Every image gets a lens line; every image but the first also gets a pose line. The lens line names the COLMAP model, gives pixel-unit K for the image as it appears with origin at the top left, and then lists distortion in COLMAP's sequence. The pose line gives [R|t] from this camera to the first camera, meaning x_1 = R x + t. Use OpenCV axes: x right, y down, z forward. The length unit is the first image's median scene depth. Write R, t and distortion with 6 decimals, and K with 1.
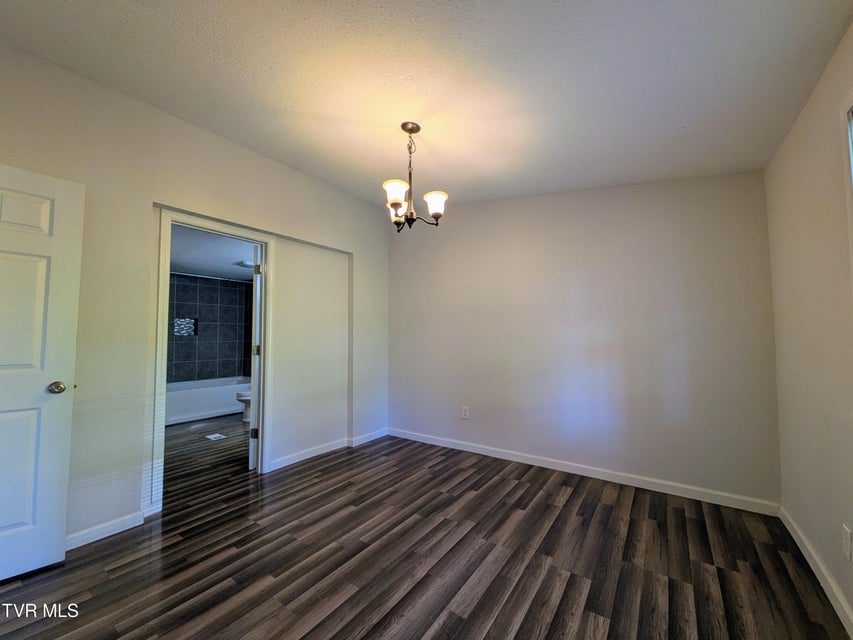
lens RADIAL K [[341.9, 0, 430.1], [0, 341.9, 321.8], [0, 0, 1]] dist [0.017592, -0.005935]
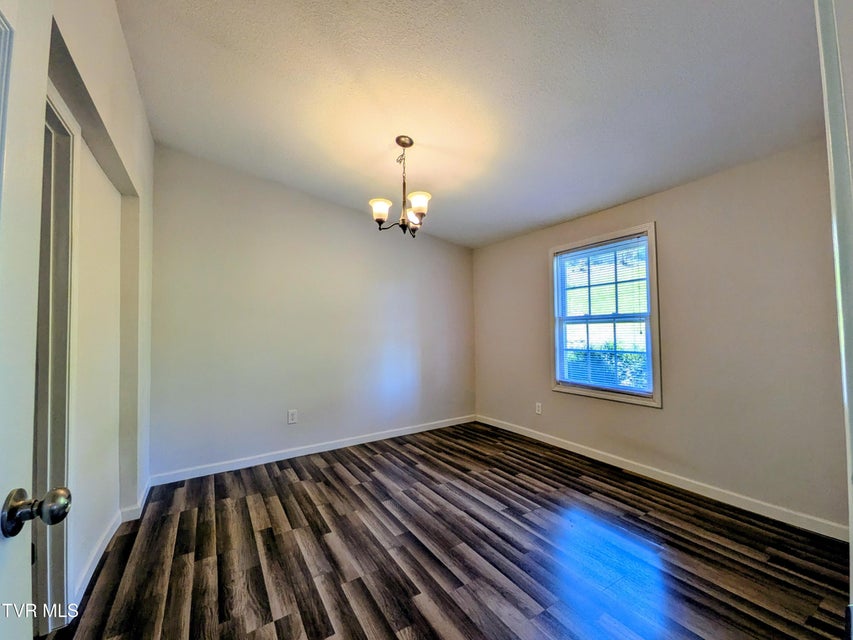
lens RADIAL K [[341.9, 0, 430.1], [0, 341.9, 321.8], [0, 0, 1]] dist [0.017592, -0.005935]
pose [[0.373842, 0.032673, 0.926917, -0.947136], [-0.030290, 0.999276, -0.023007, 0.024047], [-0.926998, -0.019475, 0.374561, 0.460411]]
